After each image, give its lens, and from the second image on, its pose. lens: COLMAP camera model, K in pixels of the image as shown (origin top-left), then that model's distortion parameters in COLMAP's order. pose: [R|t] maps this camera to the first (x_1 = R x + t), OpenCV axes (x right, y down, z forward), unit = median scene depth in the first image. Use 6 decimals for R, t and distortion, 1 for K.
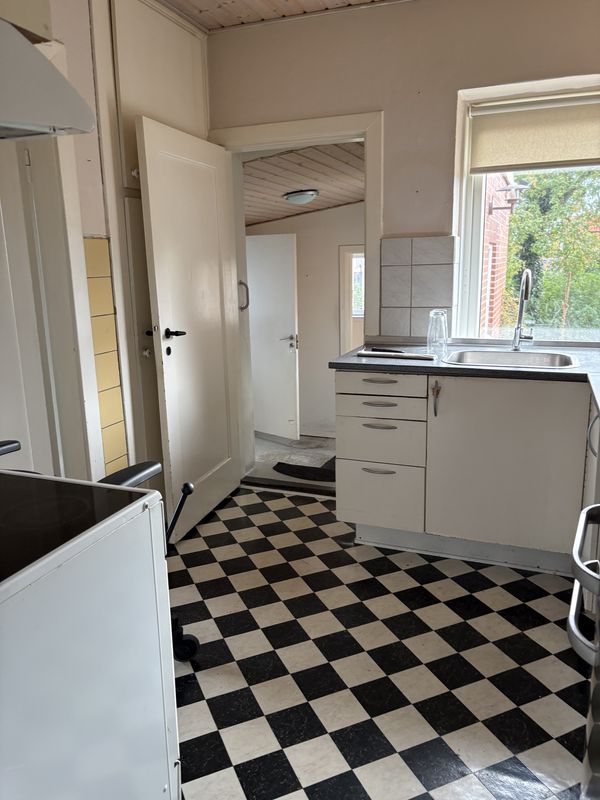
lens RADIAL K [[601.7, 0, 300.4], [0, 601.7, 398.8], [0, 0, 1]] dist [0.036864, -0.045637]
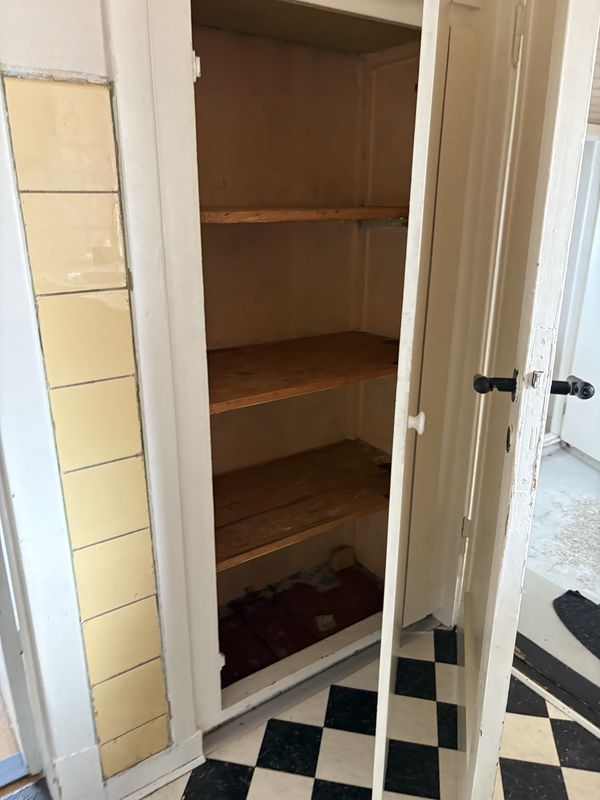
lens RADIAL K [[601.7, 0, 300.9], [0, 601.7, 401.1], [0, 0, 1]] dist [0.036864, -0.045637]
pose [[0.822920, 0.213164, -0.526654, 0.015206], [-0.146117, 0.975174, 0.166388, -0.150838], [0.549047, -0.059971, 0.833637, 0.722843]]
